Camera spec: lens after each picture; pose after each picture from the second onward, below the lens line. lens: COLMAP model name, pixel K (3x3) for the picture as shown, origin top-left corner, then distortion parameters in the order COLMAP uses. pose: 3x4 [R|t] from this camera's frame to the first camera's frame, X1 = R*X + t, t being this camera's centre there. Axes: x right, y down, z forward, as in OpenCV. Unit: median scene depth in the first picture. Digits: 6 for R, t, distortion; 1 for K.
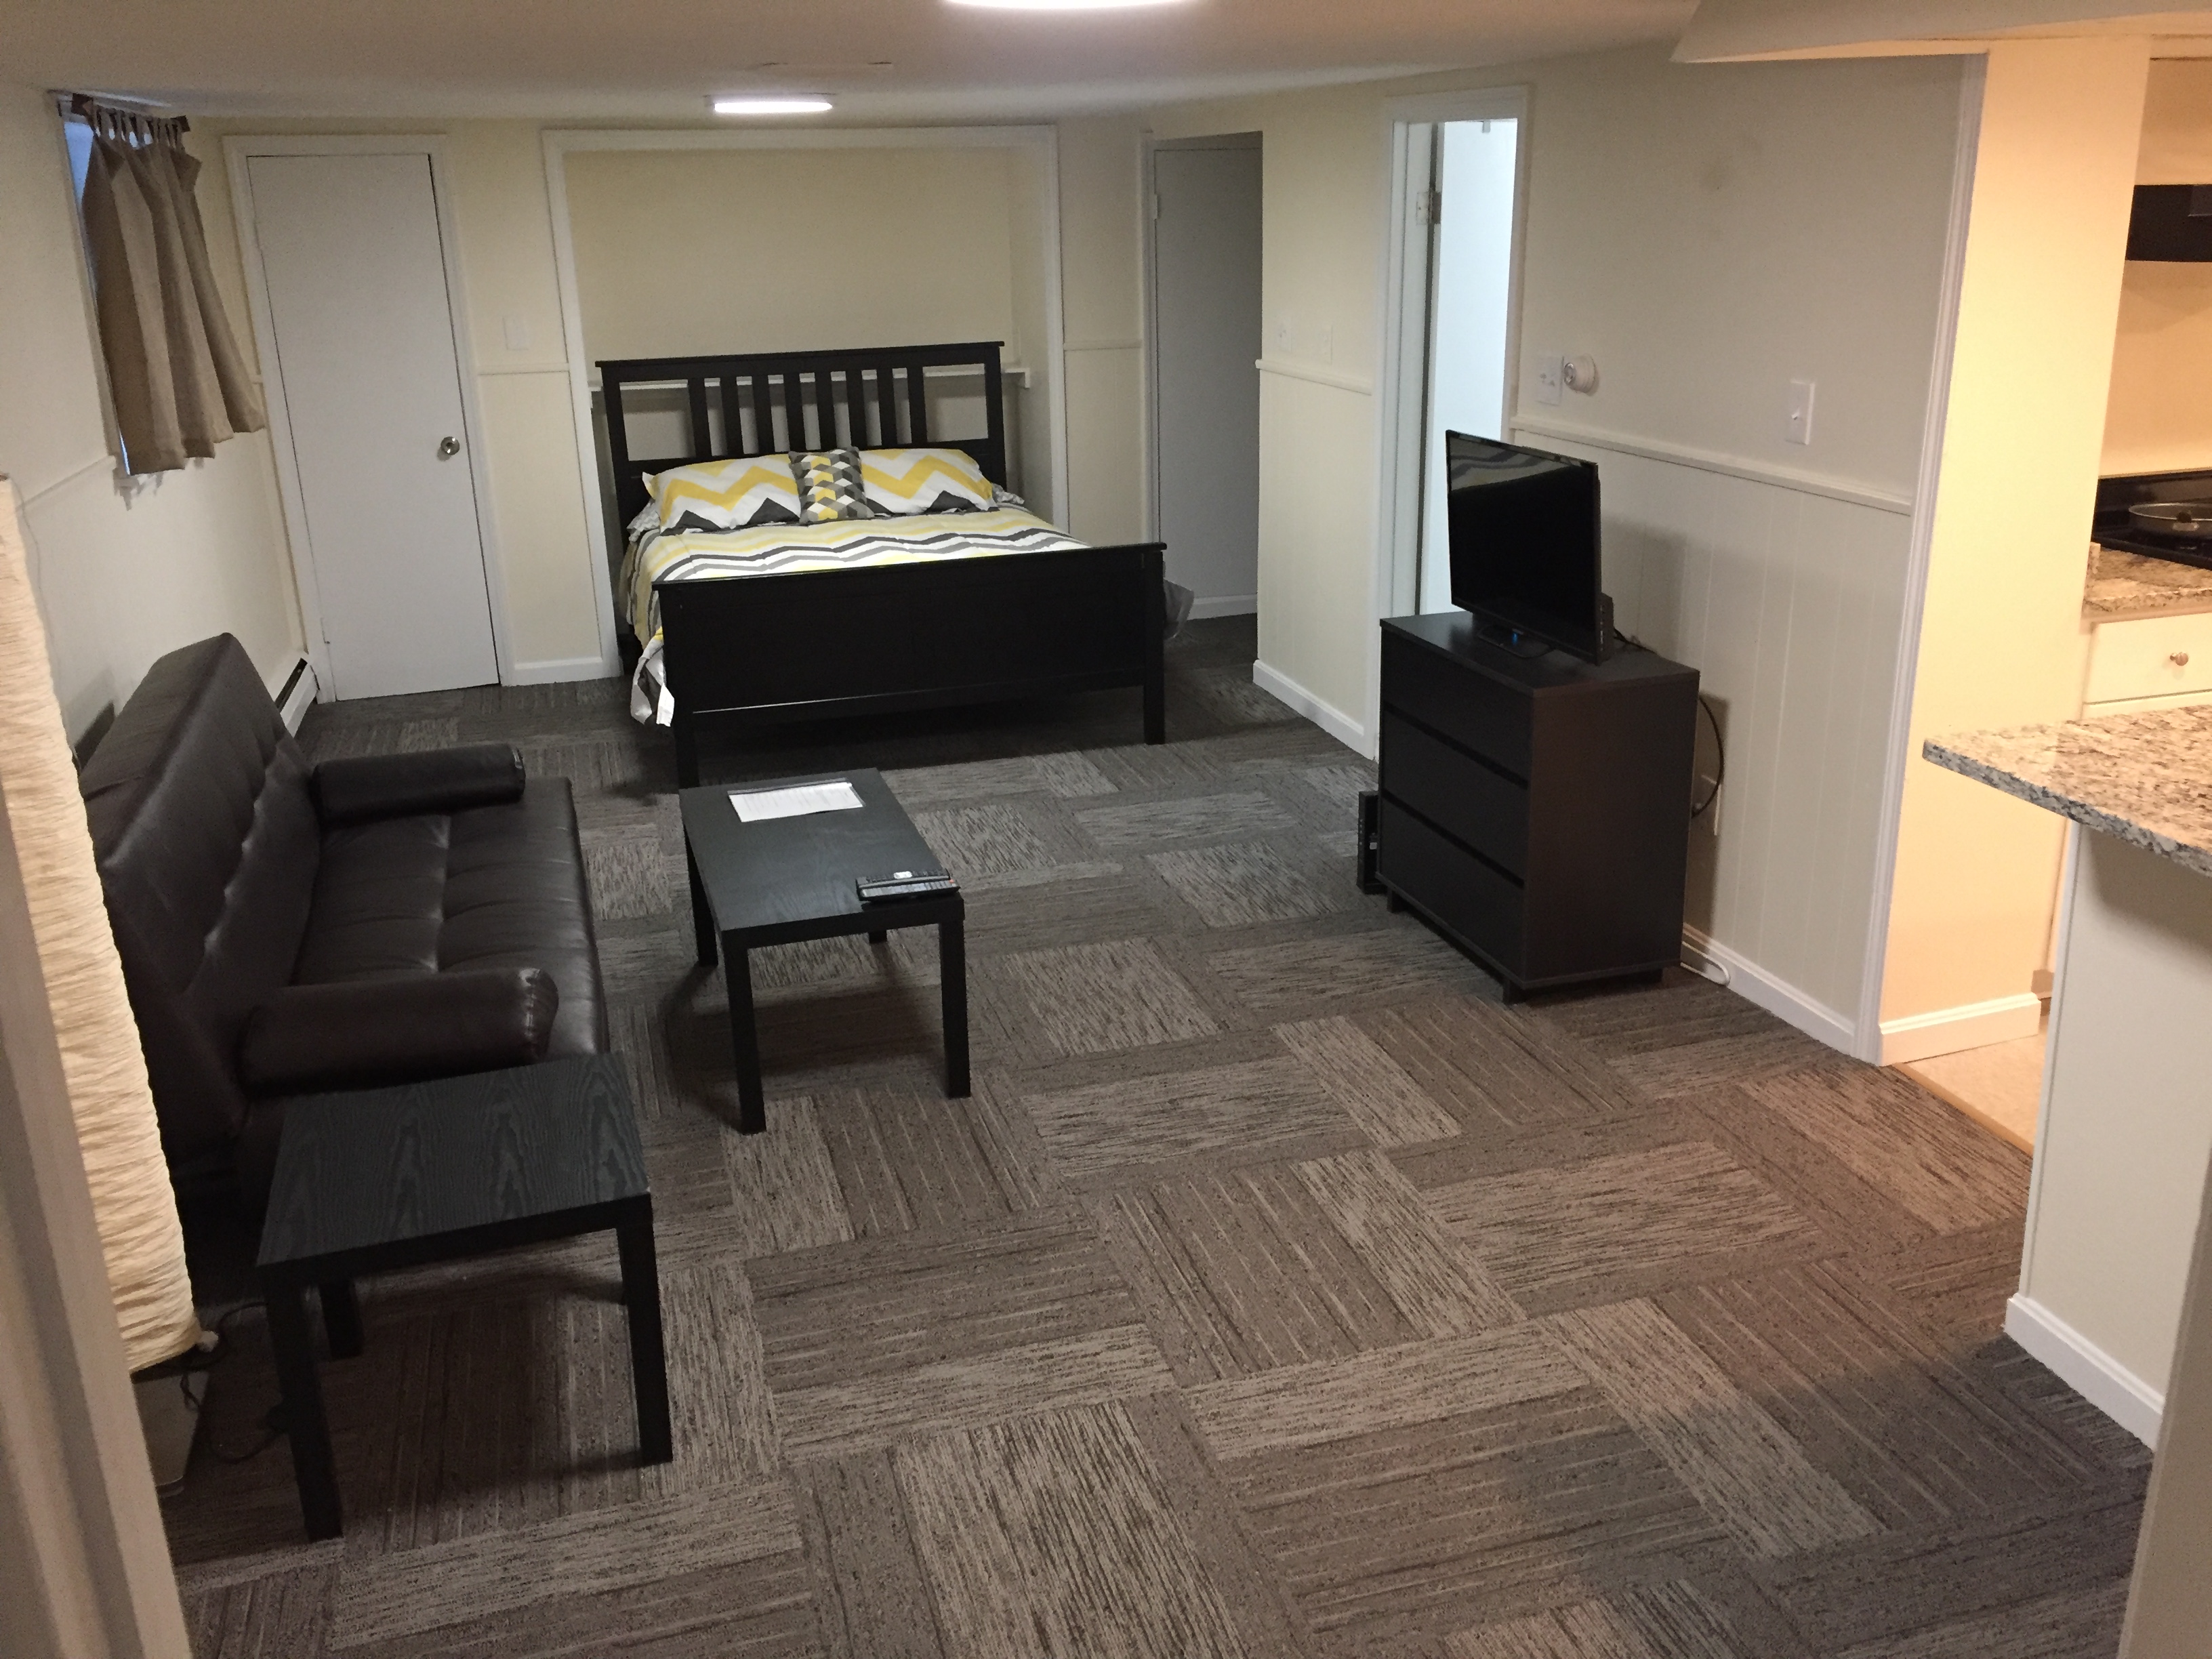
lens RADIAL K [[1877.7, 0, 1113.3], [0, 1877.7, 826.5], [0, 0, 1]] dist [0.046746, -0.020294]
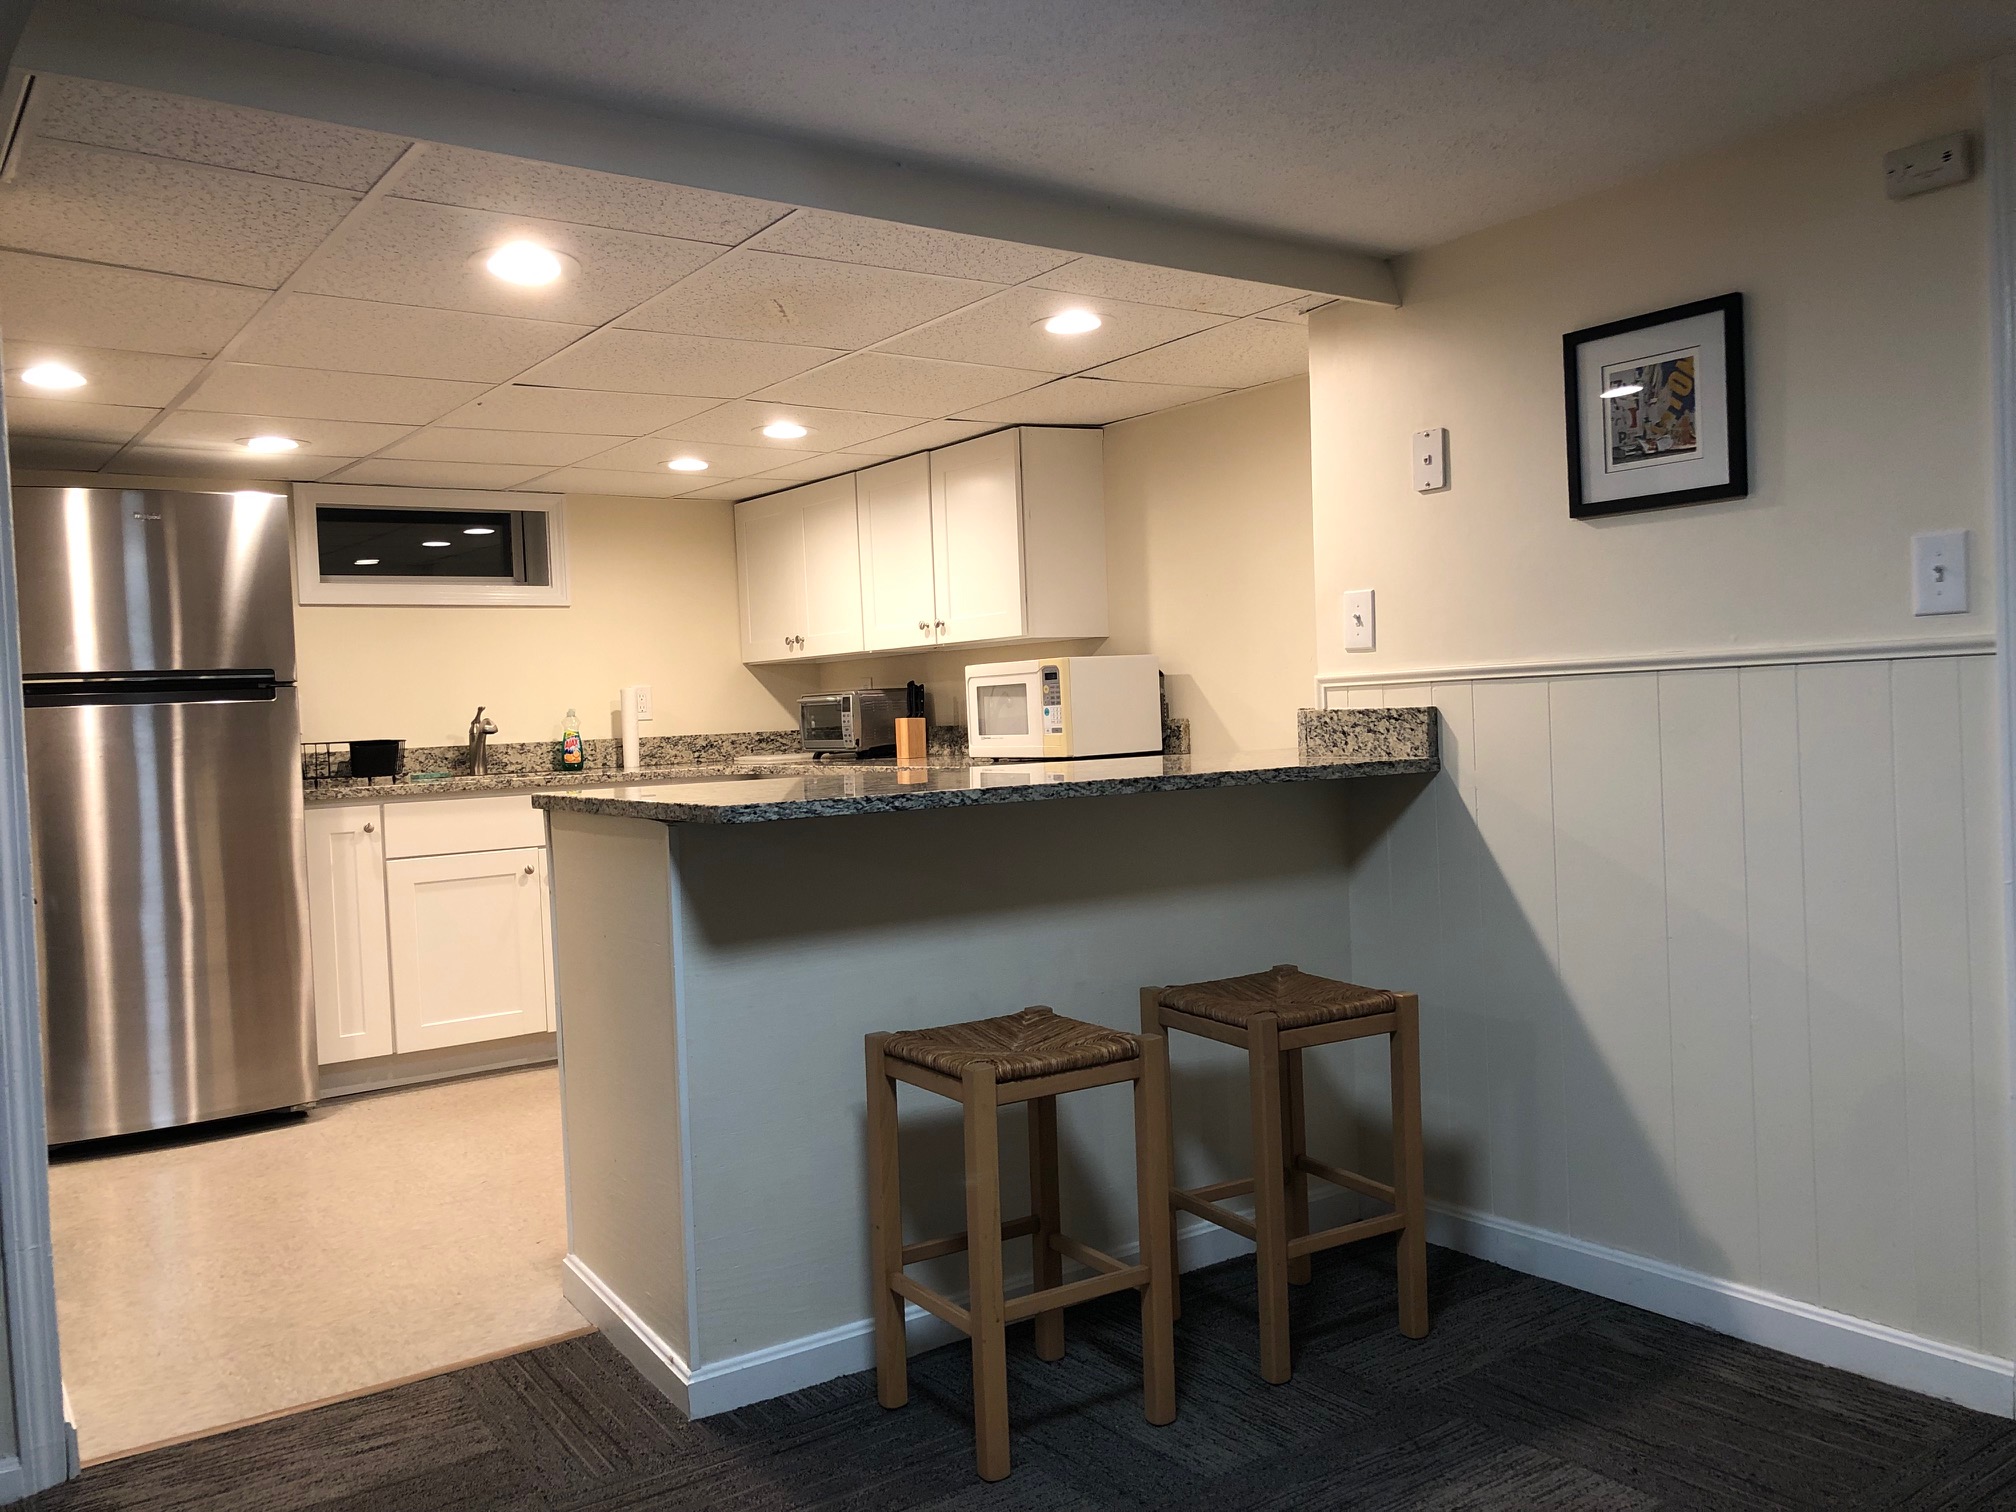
lens RADIAL K [[1637.8, 0, 1011.0], [0, 1637.8, 756.1], [0, 0, 1]] dist [0.002876, 0.021919]
pose [[-0.327266, 0.000277, 0.944932, -0.363321], [0.343870, 0.931469, 0.118822, -0.092941], [-0.880142, 0.363821, -0.304934, 0.826739]]
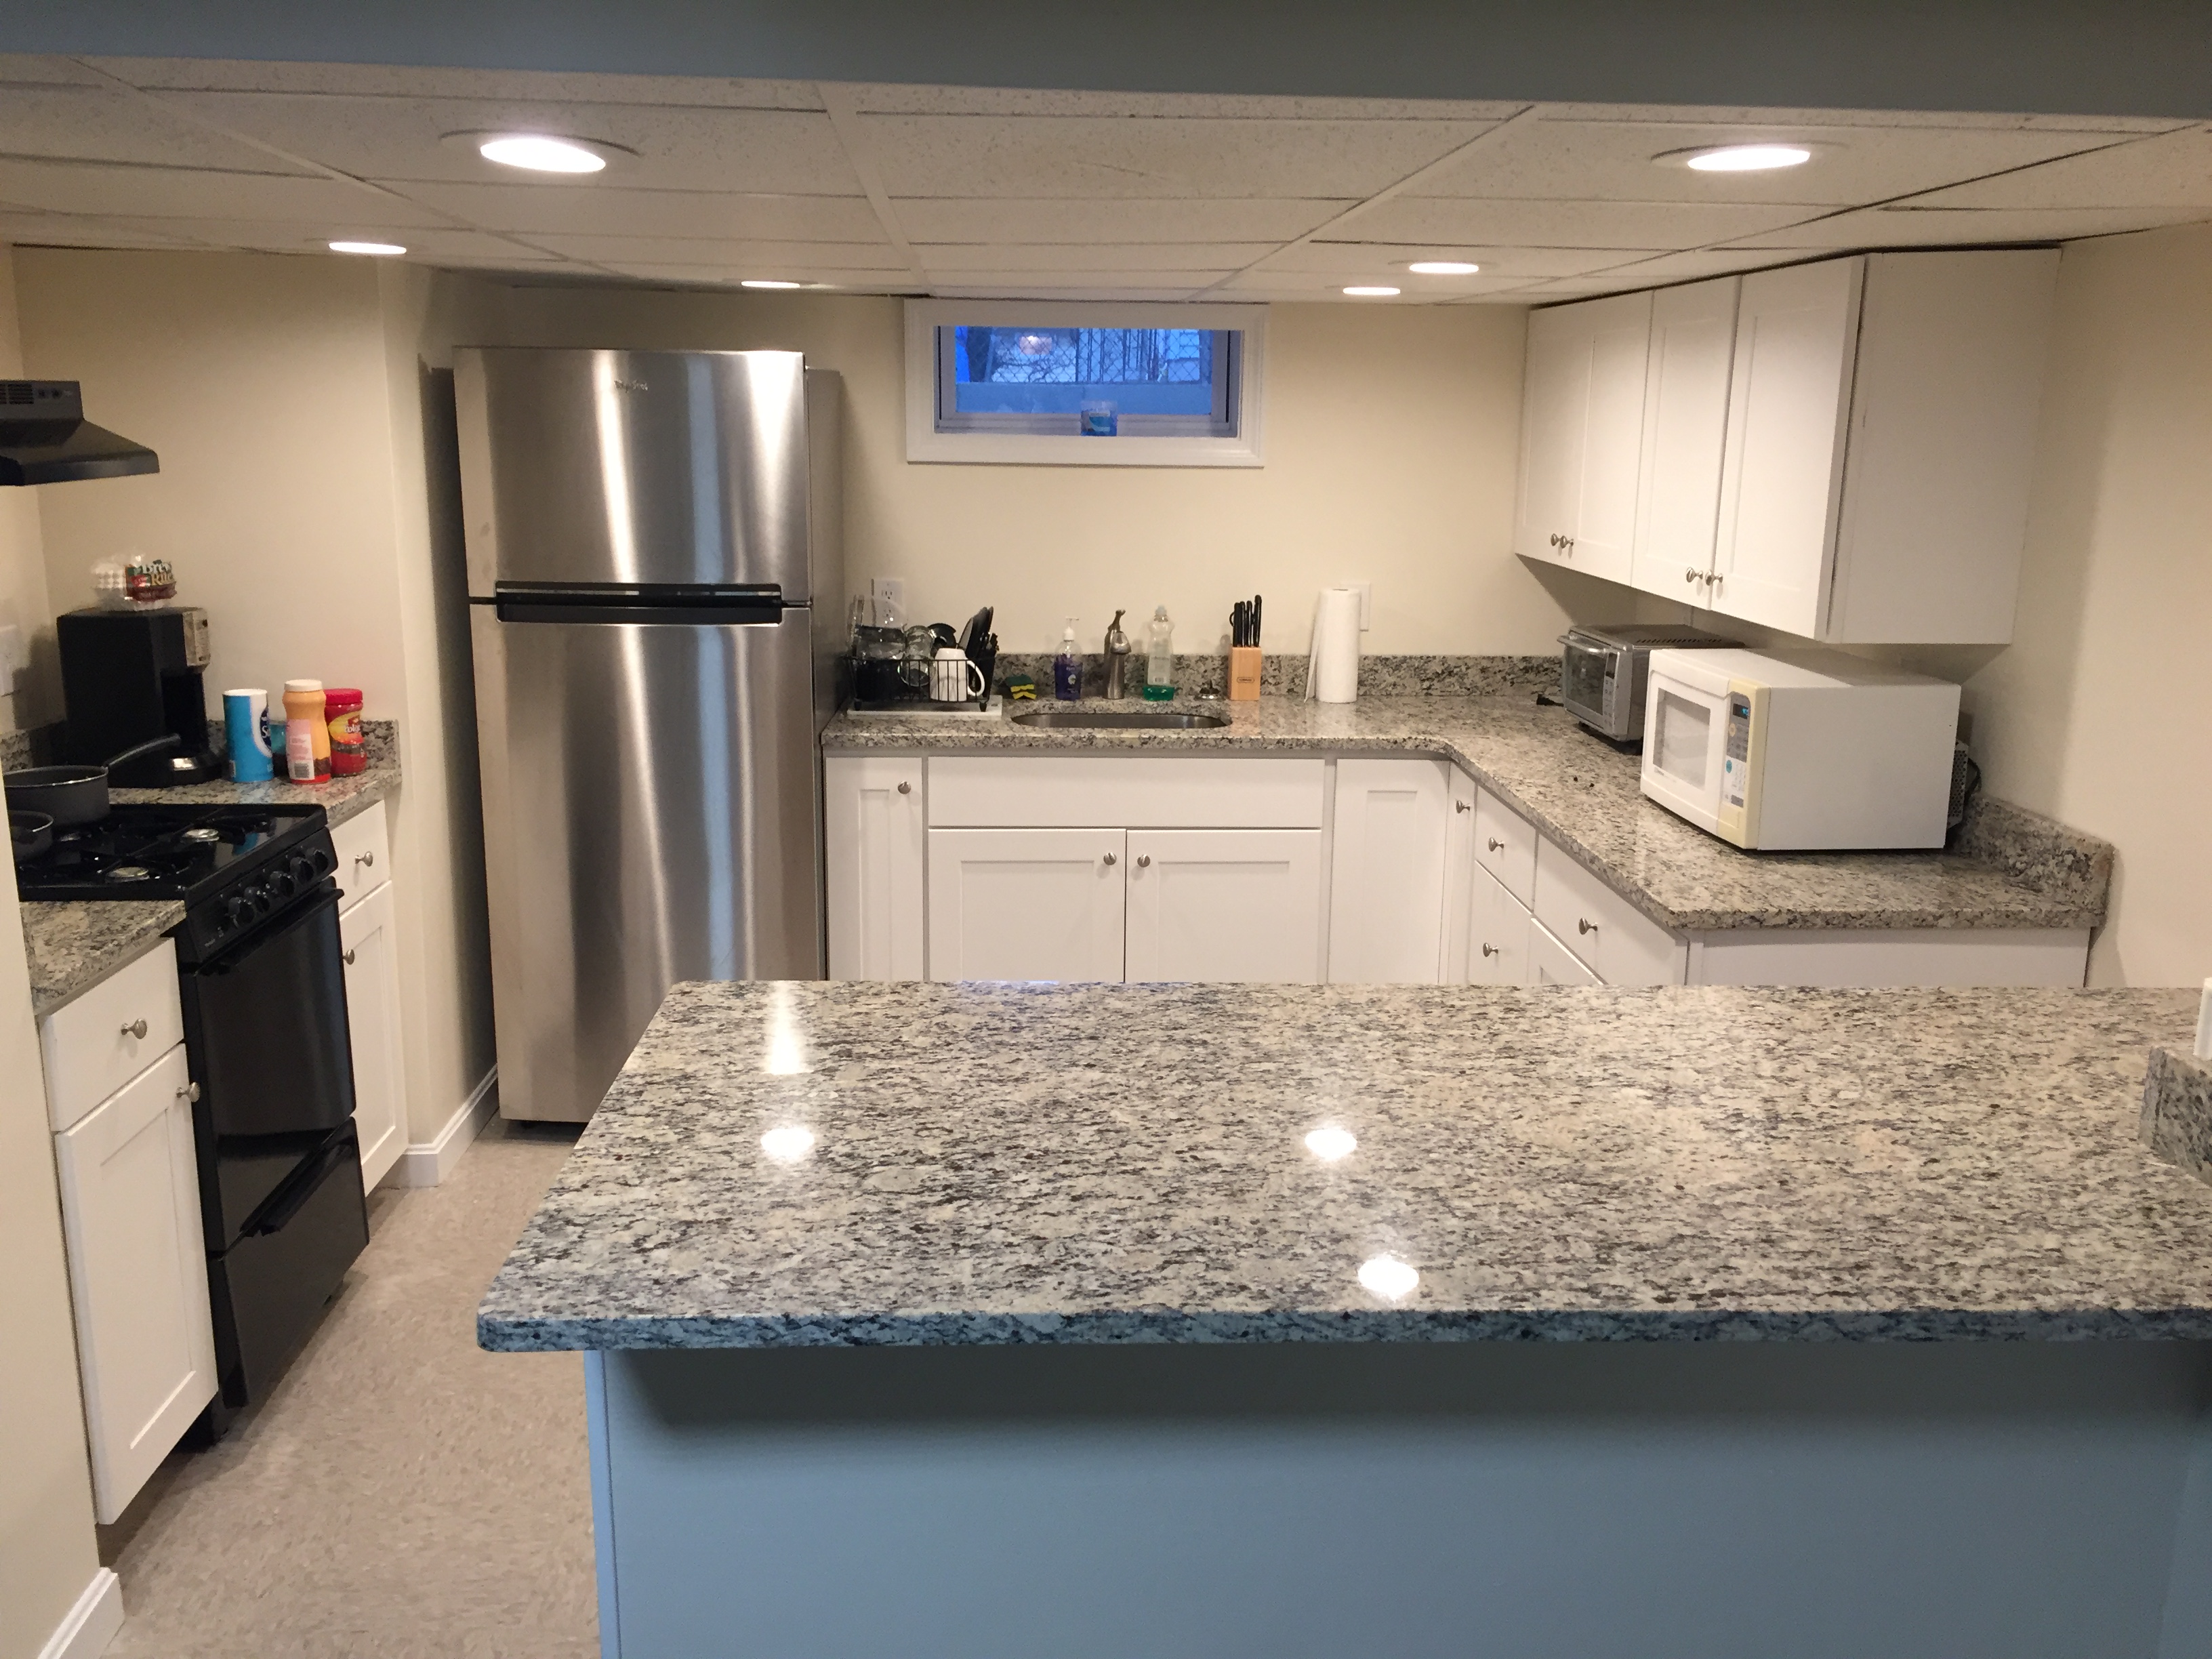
lens RADIAL K [[1877.7, 0, 1105.9], [0, 1877.7, 825.7], [0, 0, 1]] dist [0.046746, -0.020294]
pose [[0.218436, -0.190880, 0.957001, -0.024664], [0.297840, 0.946930, 0.120889, -0.142608], [-0.929288, 0.258626, 0.263696, 0.472713]]
